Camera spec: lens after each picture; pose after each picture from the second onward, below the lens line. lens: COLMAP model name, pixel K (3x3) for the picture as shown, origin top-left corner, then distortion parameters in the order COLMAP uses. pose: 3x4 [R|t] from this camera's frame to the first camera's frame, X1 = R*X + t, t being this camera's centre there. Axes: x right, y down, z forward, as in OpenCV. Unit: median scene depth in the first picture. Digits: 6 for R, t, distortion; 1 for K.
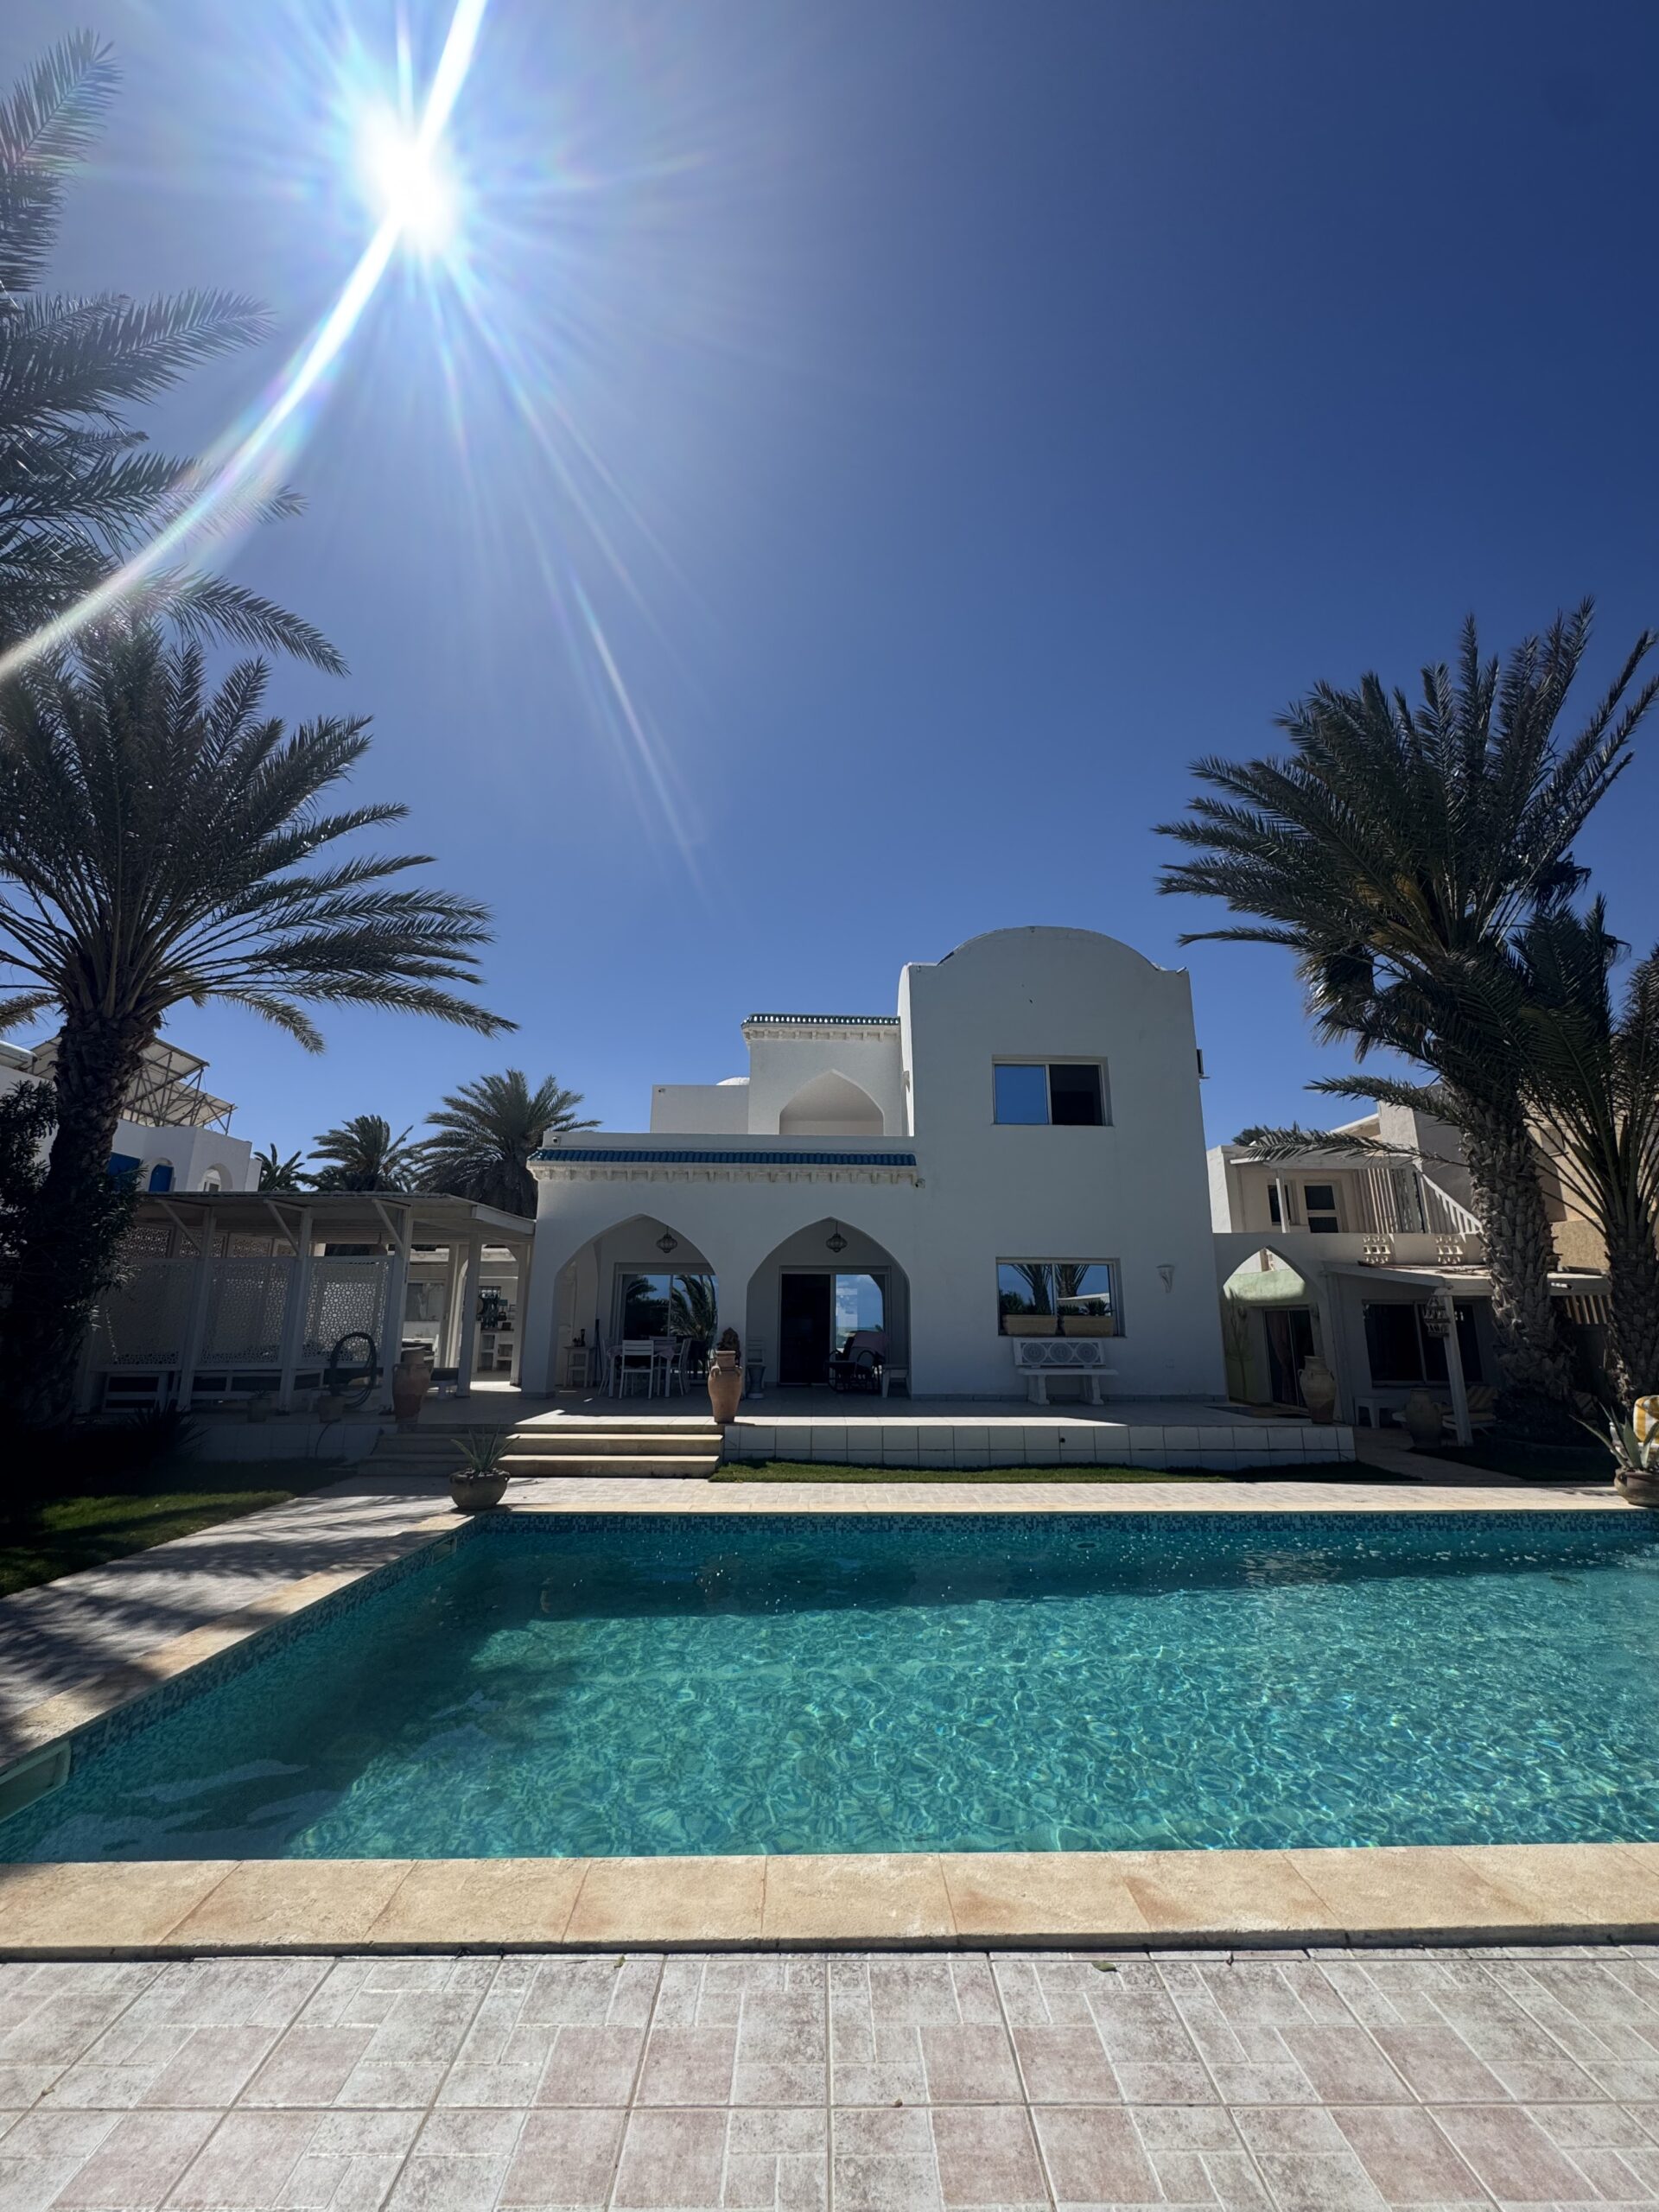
lens RADIAL K [[890.0, 0, 844.4], [0, 890.0, 1103.7], [0, 0, 1]] dist [-0.003727, 0.000651]
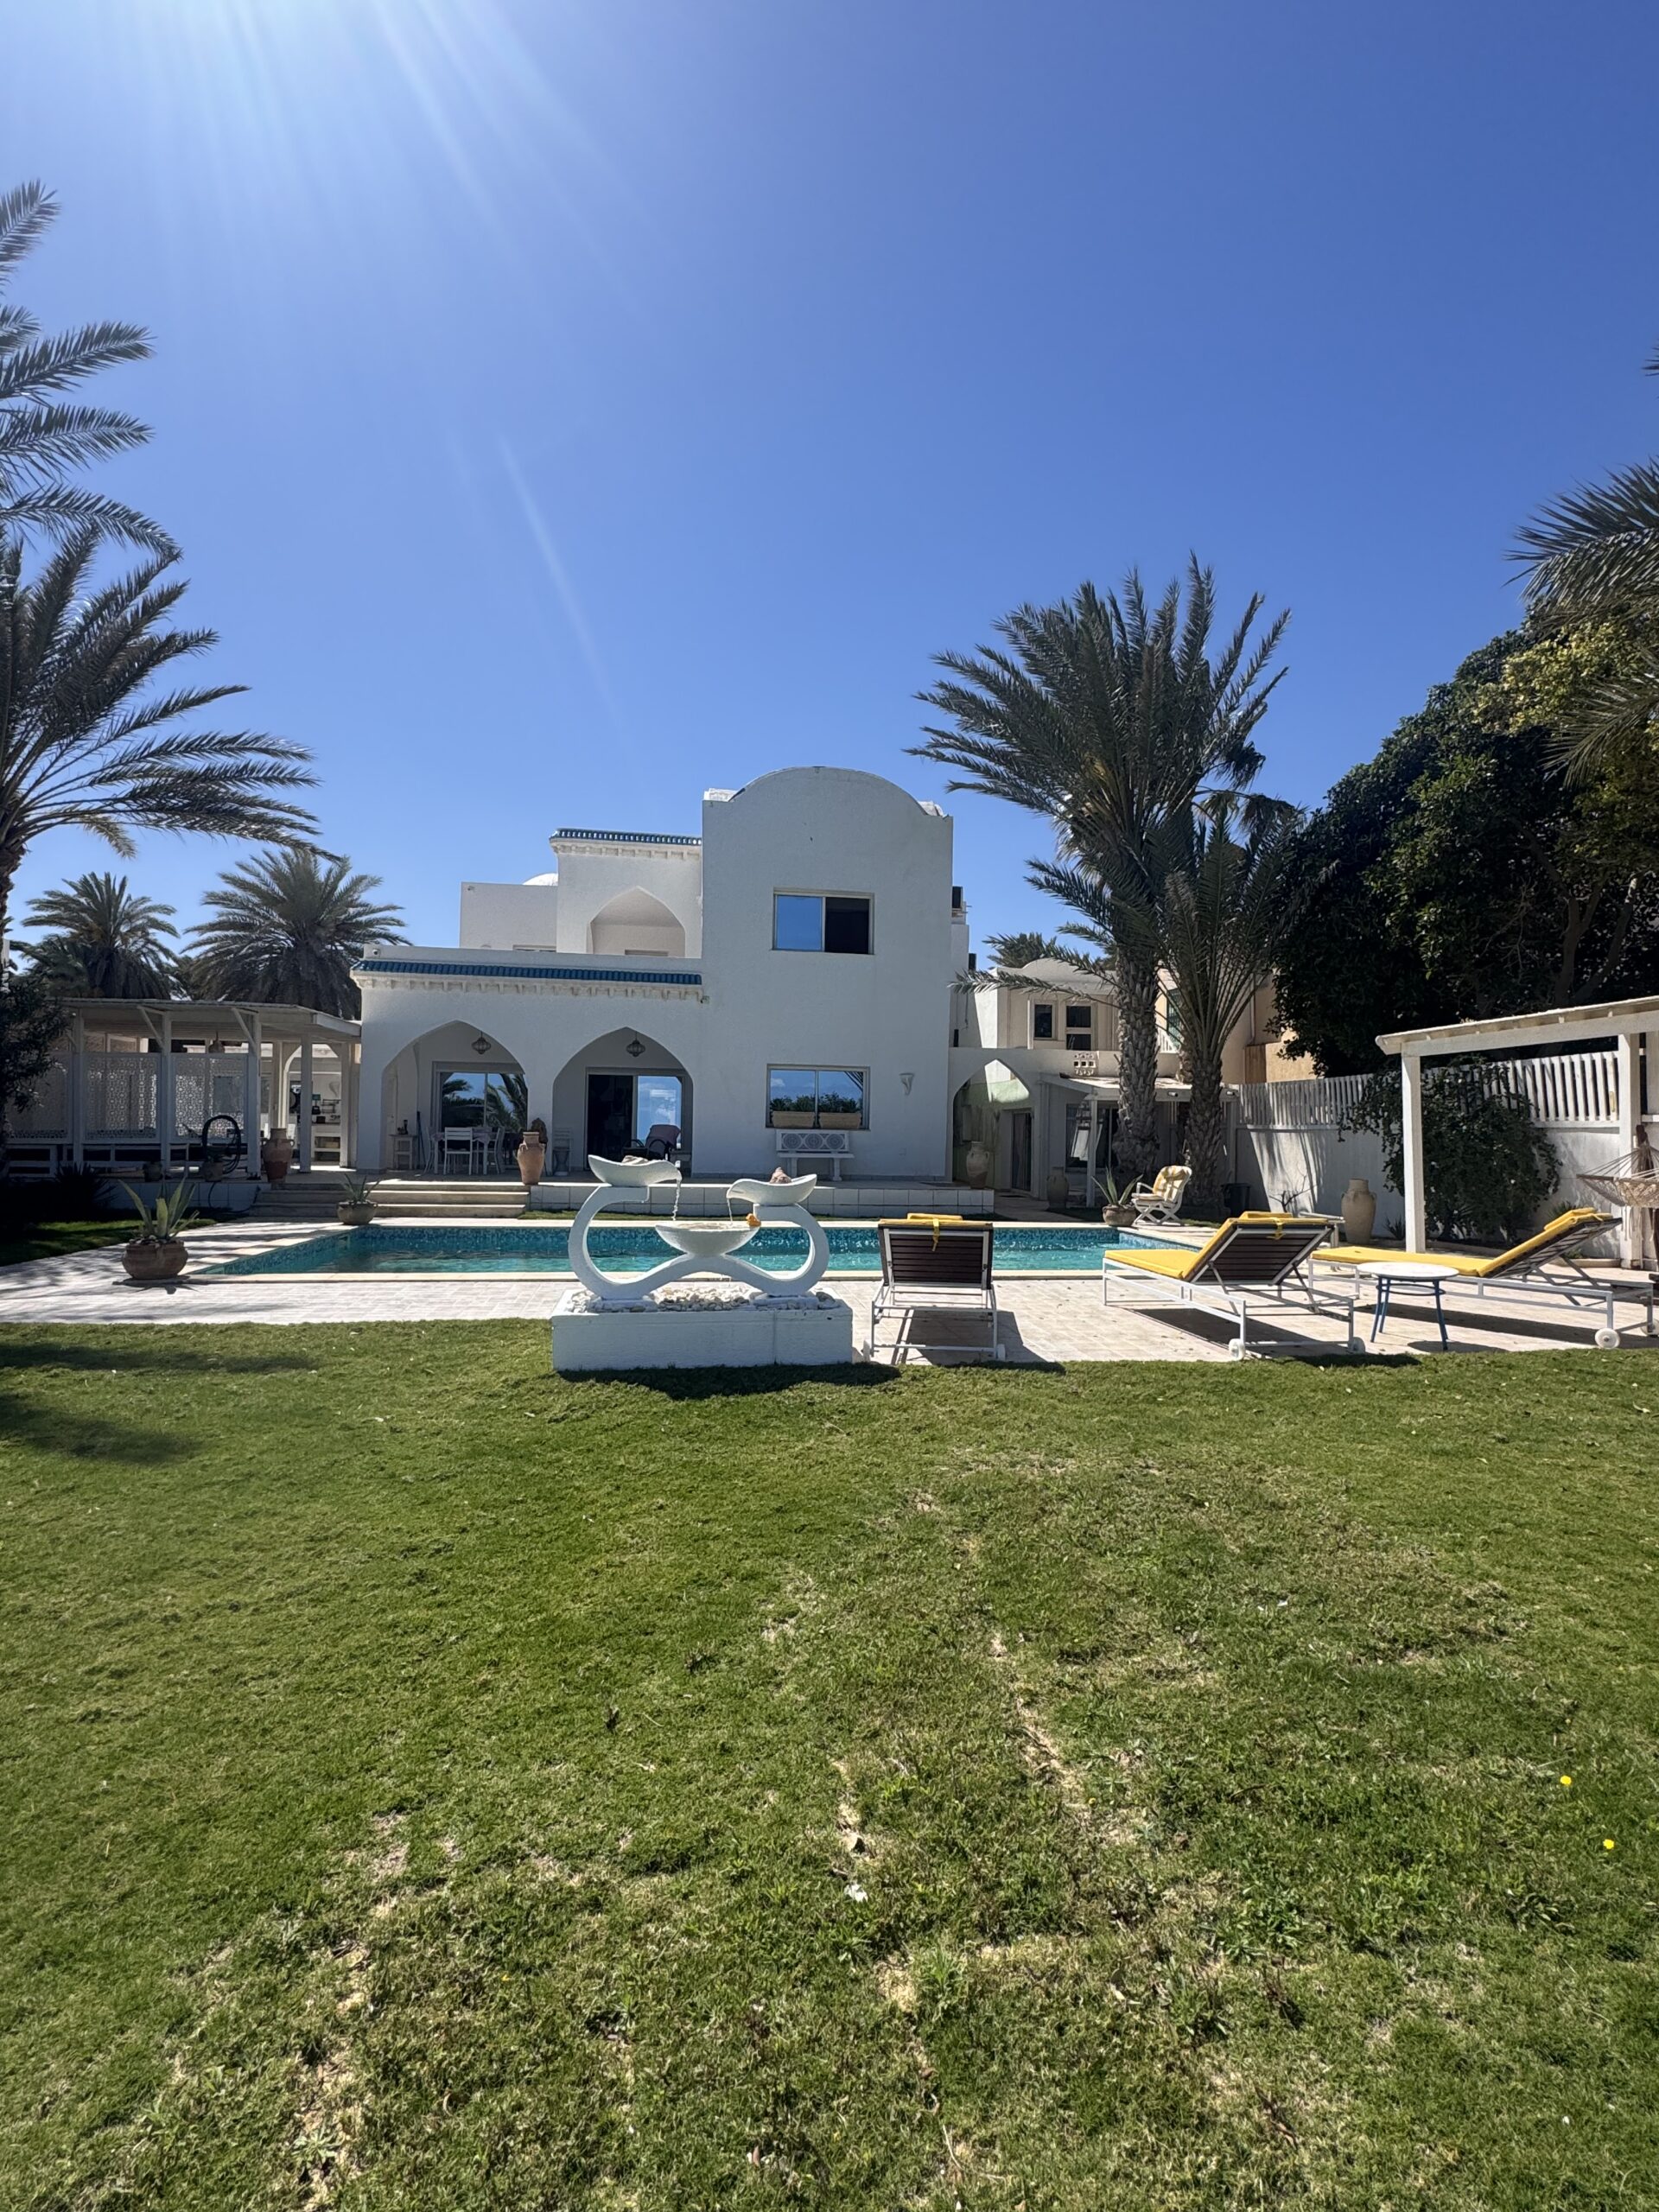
lens RADIAL K [[1078.7, 0, 821.9], [0, 1078.7, 1096.2], [0, 0, 1]] dist [-0.001184, 0.000492]
pose [[0.993370, 0.016066, 0.113832, 0.088673], [-0.039091, 0.978390, 0.203041, -0.089306], [-0.108110, -0.206145, 0.972531, -0.463557]]
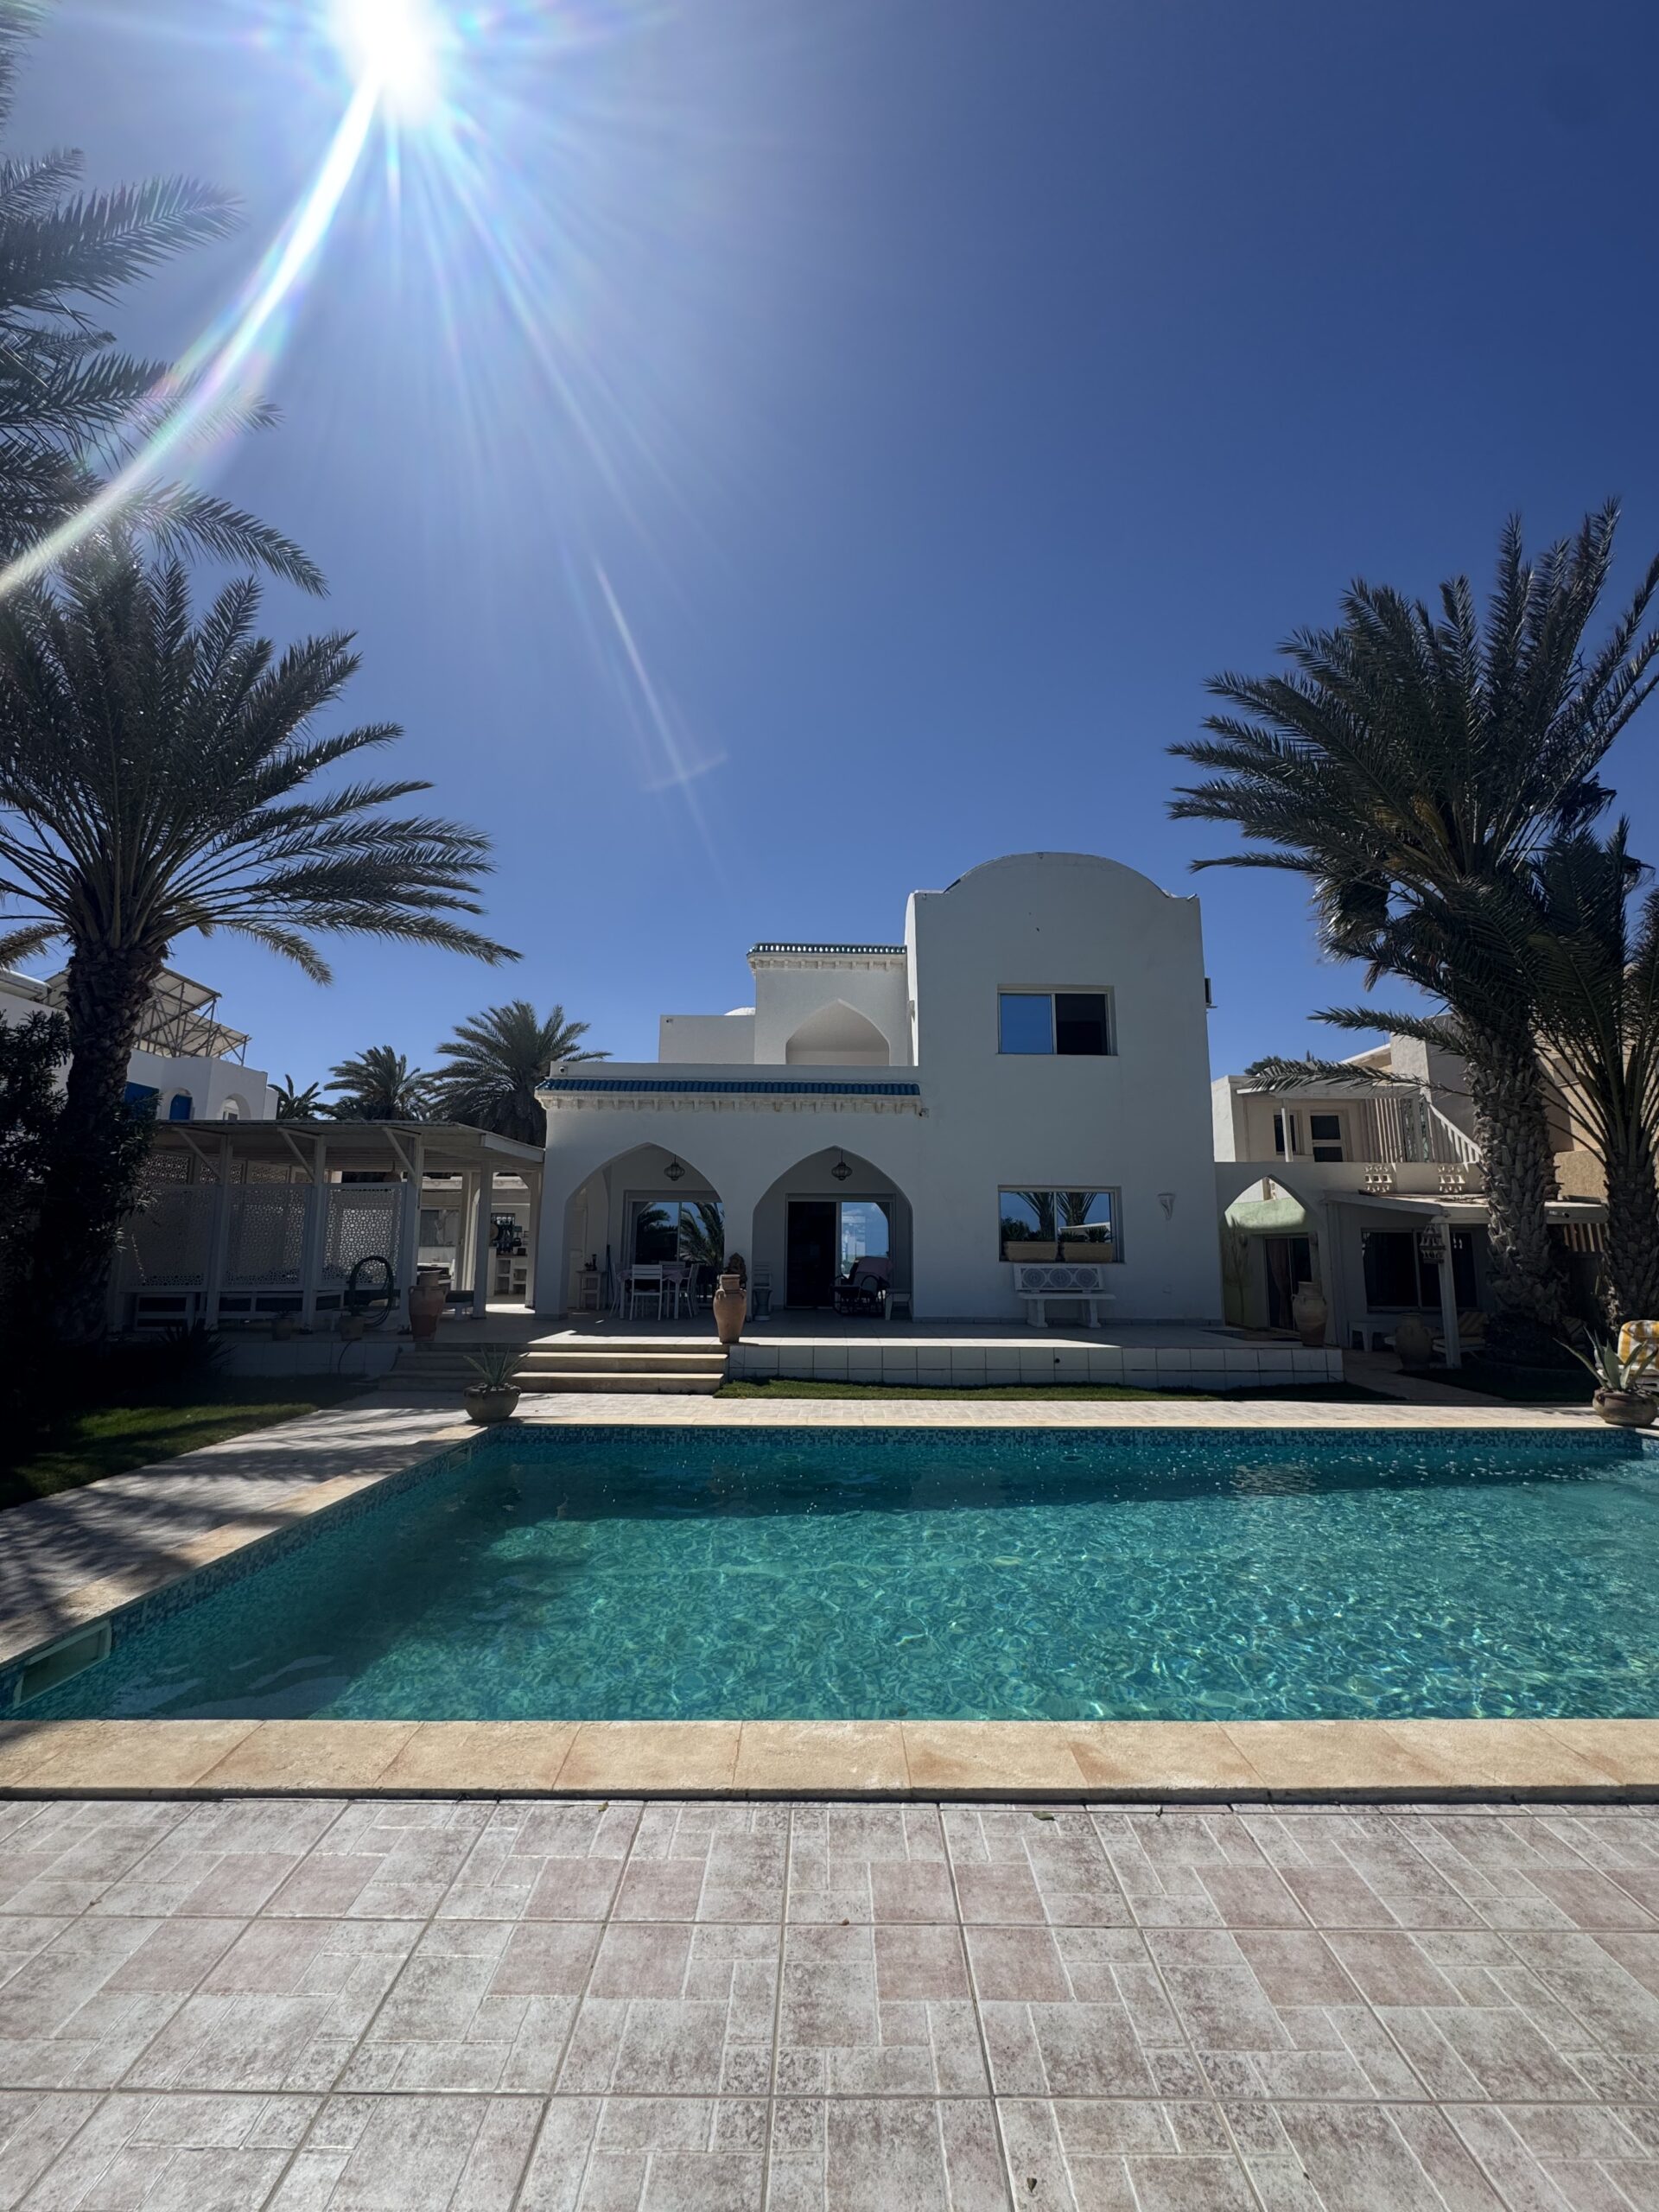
lens RADIAL K [[890.0, 0, 842.7], [0, 890.0, 1100.0], [0, 0, 1]] dist [-0.003727, 0.000651]
pose [[0.999875, 0.000363, -0.015812, 0.010481], [0.000797, 0.997310, 0.073289, 0.001641], [0.015796, -0.073292, 0.997185, -0.005621]]
